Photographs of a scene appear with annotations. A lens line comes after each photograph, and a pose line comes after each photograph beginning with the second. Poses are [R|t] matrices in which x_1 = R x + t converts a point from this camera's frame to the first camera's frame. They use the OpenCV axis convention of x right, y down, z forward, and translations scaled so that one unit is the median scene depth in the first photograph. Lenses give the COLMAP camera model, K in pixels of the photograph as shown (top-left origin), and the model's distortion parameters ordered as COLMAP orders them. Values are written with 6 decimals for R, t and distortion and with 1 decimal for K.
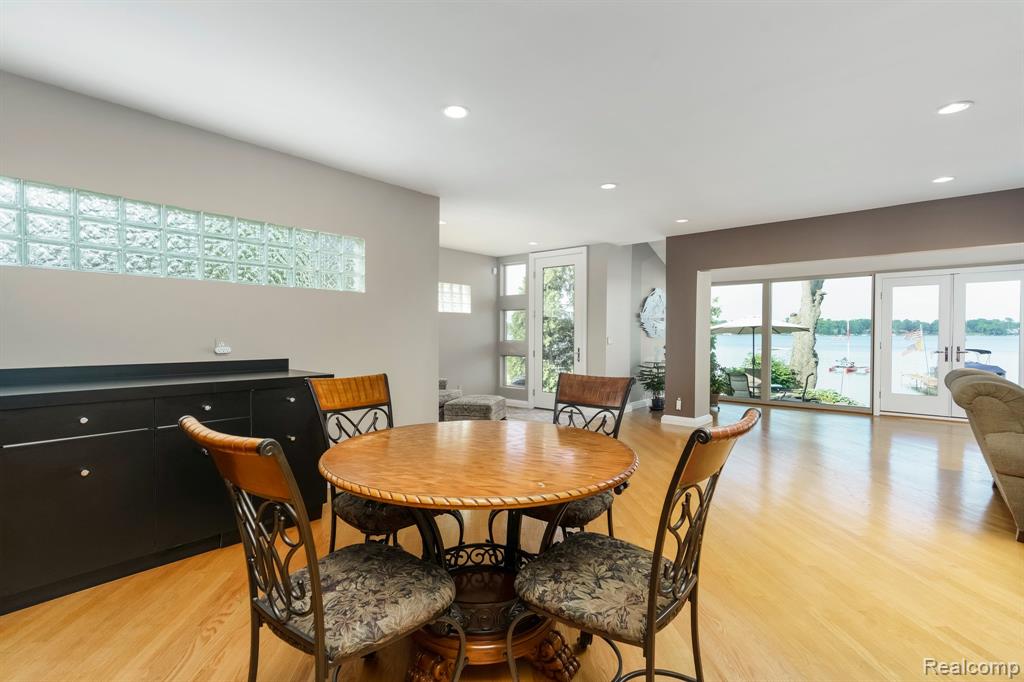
lens RADIAL K [[487.9, 0, 507.1], [0, 487.9, 341.8], [0, 0, 1]] dist [0.014682, 0.000262]
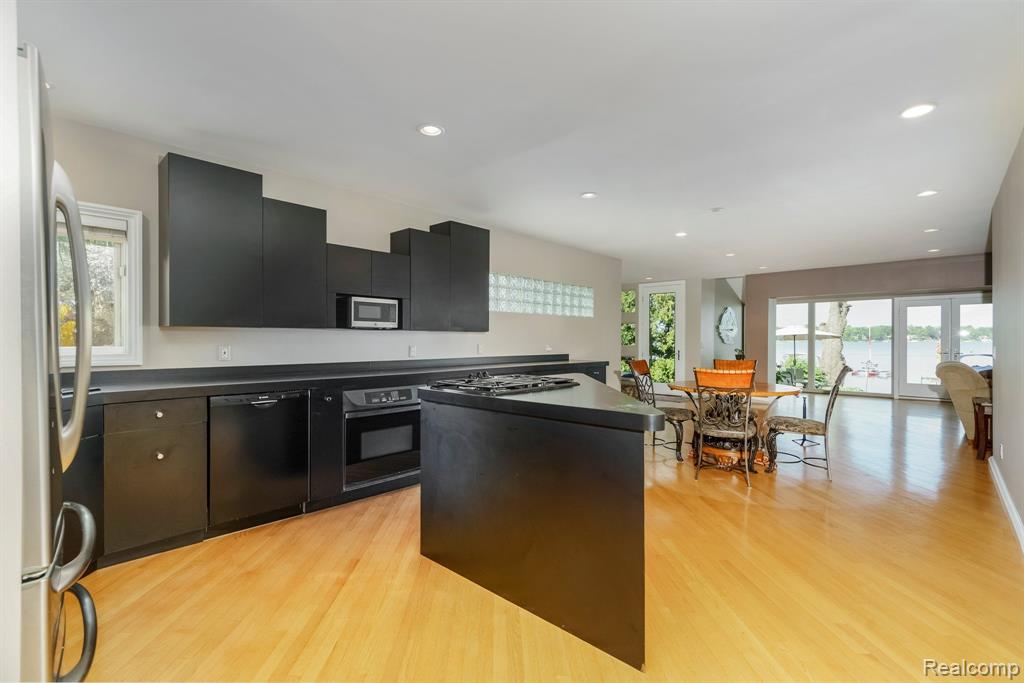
lens RADIAL K [[464.3, 0, 507.3], [0, 464.3, 341.0], [0, 0, 1]] dist [0.012383, -0.000454]
pose [[0.998695, -0.000810, -0.051060, -0.251963], [0.000042, 0.999887, -0.015039, 0.004707], [0.051066, 0.015017, 0.998582, -0.342210]]
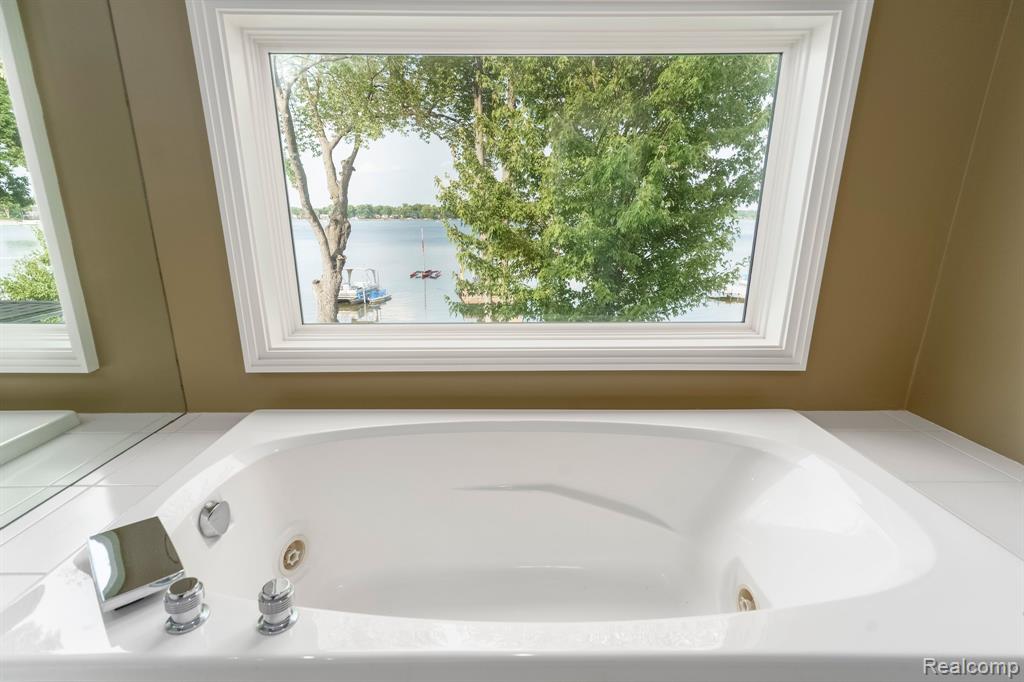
lens RADIAL K [[464.3, 0, 503.1], [0, 464.3, 338.5], [0, 0, 1]] dist [0.012383, -0.000454]
pose [[0.752301, -0.168128, 0.637005, 0.625108], [0.011350, 0.970053, 0.242627, -0.362651], [-0.658722, -0.175298, 0.731681, 0.260797]]
